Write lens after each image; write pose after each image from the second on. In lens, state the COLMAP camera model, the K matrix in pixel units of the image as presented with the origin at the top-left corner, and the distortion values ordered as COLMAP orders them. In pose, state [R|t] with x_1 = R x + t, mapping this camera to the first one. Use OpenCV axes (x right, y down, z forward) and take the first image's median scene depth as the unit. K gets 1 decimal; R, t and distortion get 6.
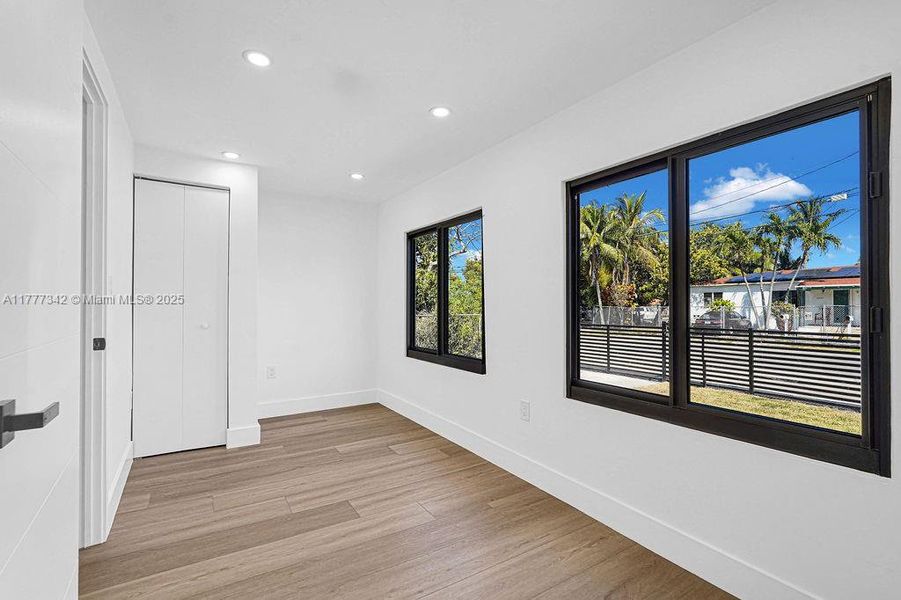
lens RADIAL K [[414.3, 0, 445.1], [0, 414.3, 304.8], [0, 0, 1]] dist [-0.022097, 0.012086]
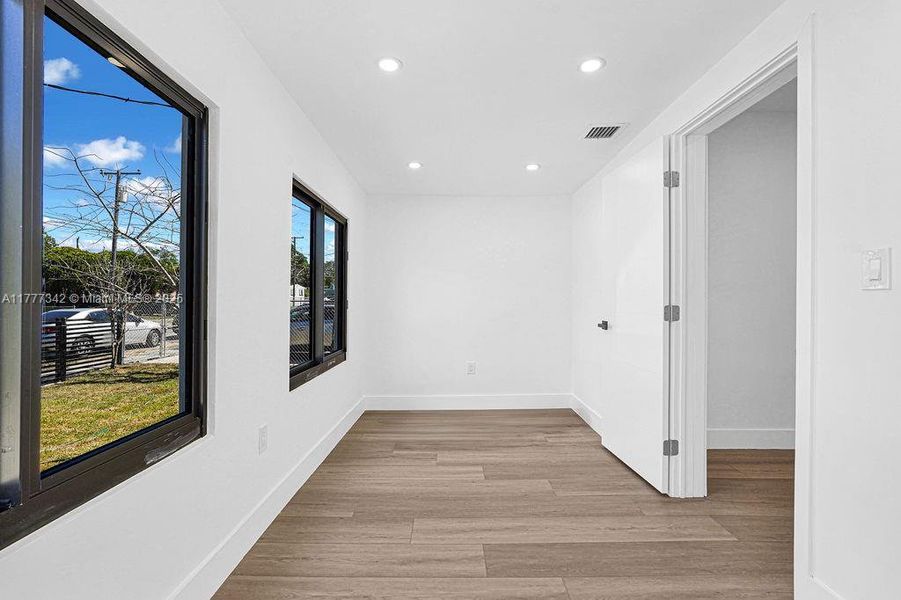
lens RADIAL K [[414.3, 0, 445.1], [0, 414.3, 304.8], [0, 0, 1]] dist [-0.022097, 0.012086]
pose [[-0.857564, 0.001770, 0.514375, -0.574585], [-0.002630, 0.999966, -0.007825, 0.016263], [-0.514371, -0.008064, -0.857530, 1.759218]]
